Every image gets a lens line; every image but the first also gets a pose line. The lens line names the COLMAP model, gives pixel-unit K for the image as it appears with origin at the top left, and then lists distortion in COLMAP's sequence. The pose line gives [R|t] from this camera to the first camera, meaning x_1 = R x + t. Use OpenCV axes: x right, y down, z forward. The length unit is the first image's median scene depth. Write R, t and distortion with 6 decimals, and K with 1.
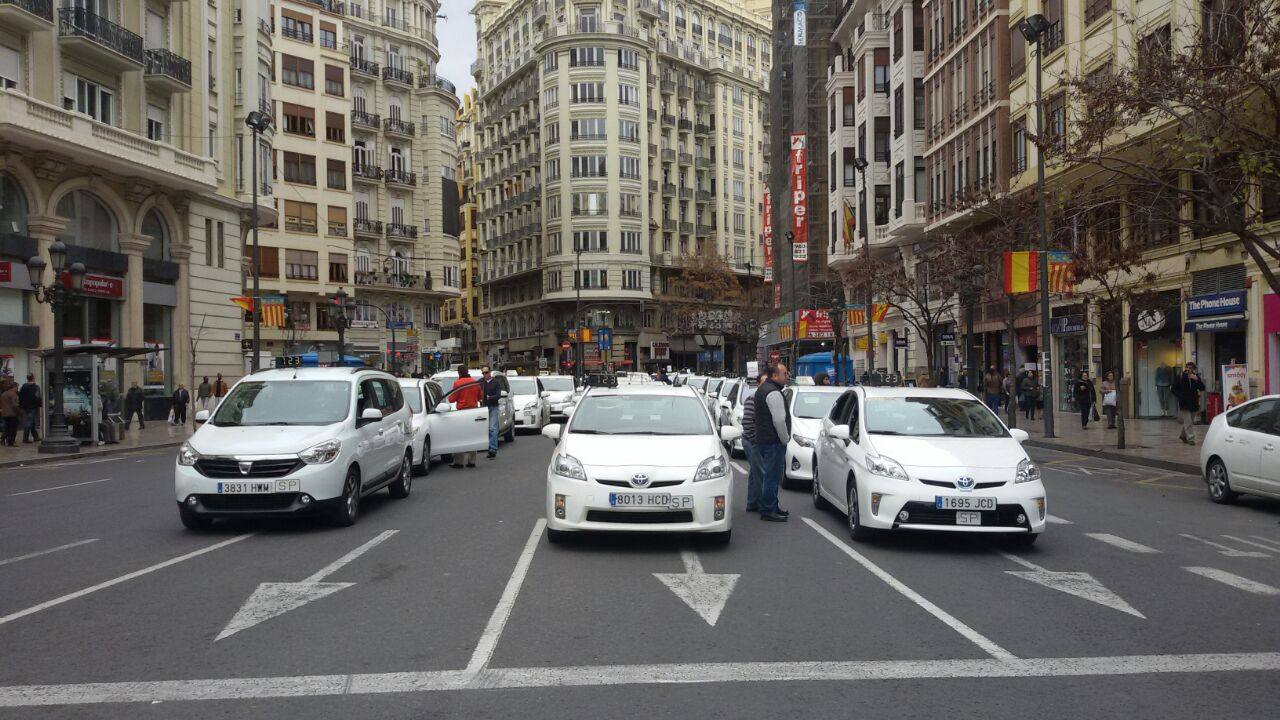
lens RADIAL K [[1196.2, 0, 655.2], [0, 1196.2, 374.2], [0, 0, 1]] dist [0.193166, -0.498871]
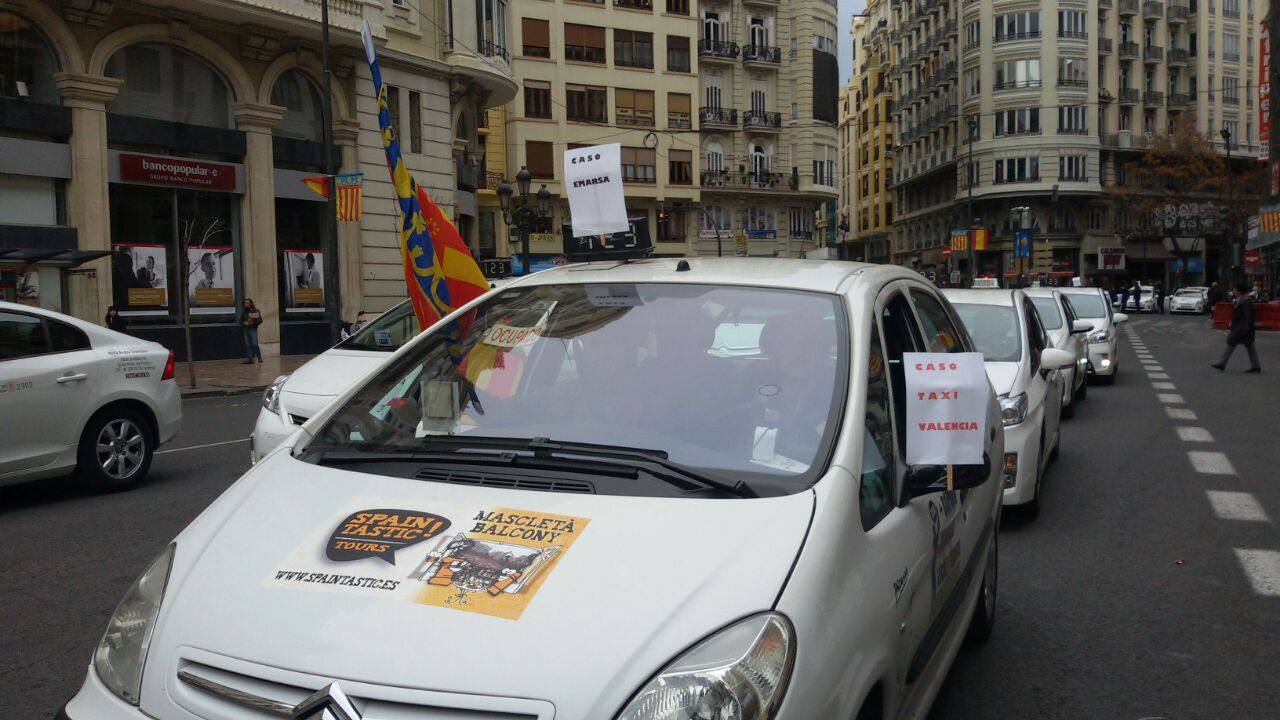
lens RADIAL K [[1196.2, 0, 655.2], [0, 1196.2, 374.2], [0, 0, 1]] dist [0.193166, -0.498871]
pose [[0.925145, 0.017330, -0.379218, 0.038857], [0.008147, 0.997821, 0.065475, 0.001284], [0.379527, -0.063663, 0.922988, 0.187542]]
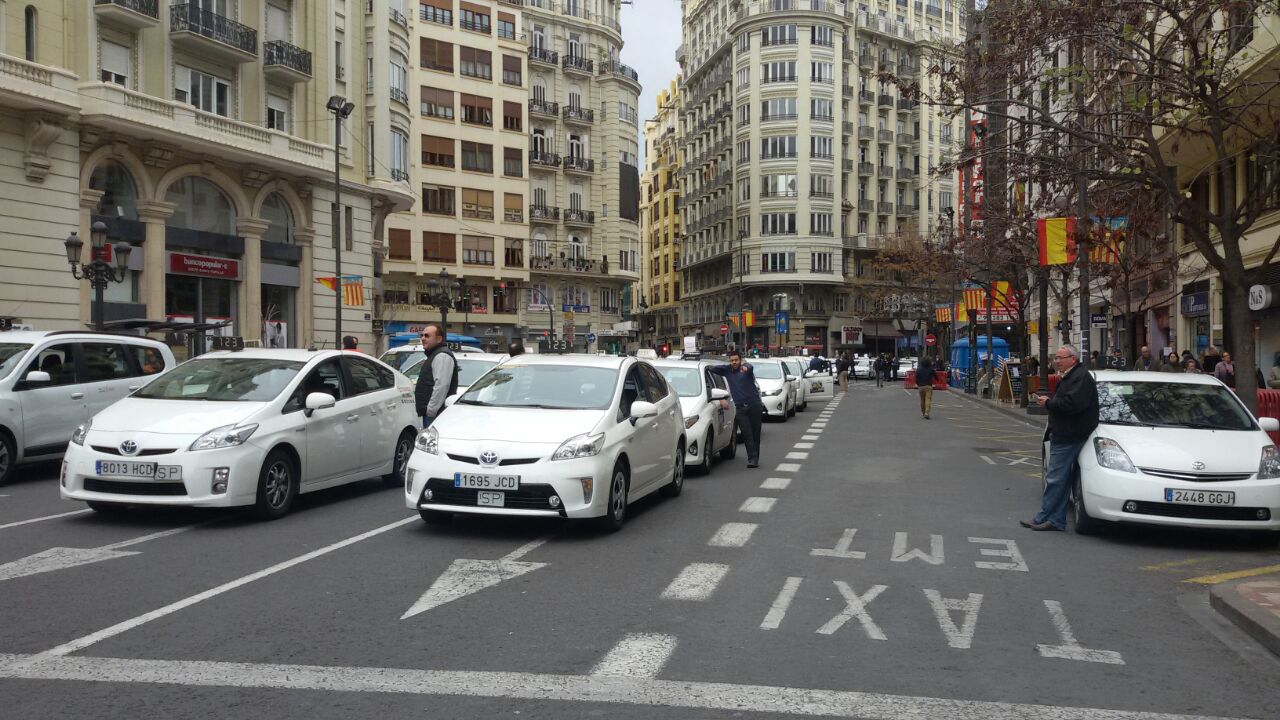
lens RADIAL K [[1196.2, 0, 655.2], [0, 1196.2, 374.2], [0, 0, 1]] dist [0.193166, -0.498871]
pose [[0.977769, 0.013093, -0.209274, 0.065364], [-0.010765, 0.999867, 0.012261, 0.001749], [0.209406, -0.009735, 0.977780, 0.018314]]
